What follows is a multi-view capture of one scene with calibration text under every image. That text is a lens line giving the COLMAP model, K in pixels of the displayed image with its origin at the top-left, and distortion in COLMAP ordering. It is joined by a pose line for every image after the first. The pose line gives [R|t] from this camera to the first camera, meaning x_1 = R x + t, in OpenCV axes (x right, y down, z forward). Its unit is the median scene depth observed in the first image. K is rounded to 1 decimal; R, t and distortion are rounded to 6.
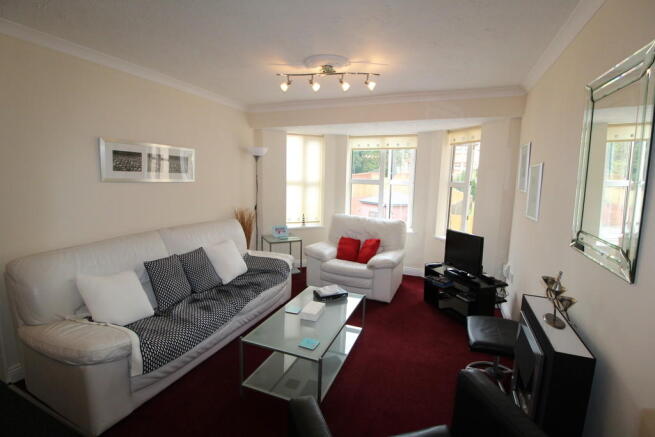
lens RADIAL K [[306.7, 0, 325.0], [0, 306.7, 220.7], [0, 0, 1]] dist [0.004659, -0.001082]
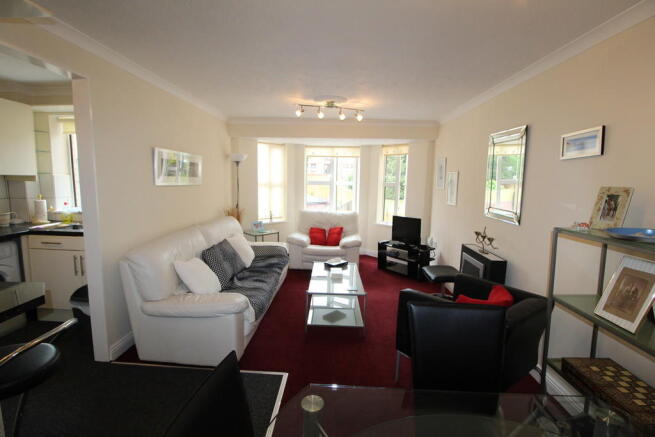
lens RADIAL K [[306.7, 0, 327.7], [0, 306.7, 214.9], [0, 0, 1]] dist [0.004659, -0.001082]
pose [[0.935580, -0.045297, 0.350197, -0.343771], [0.052827, 0.998532, -0.011975, 0.022514], [-0.349140, 0.029703, 0.936600, -0.201959]]
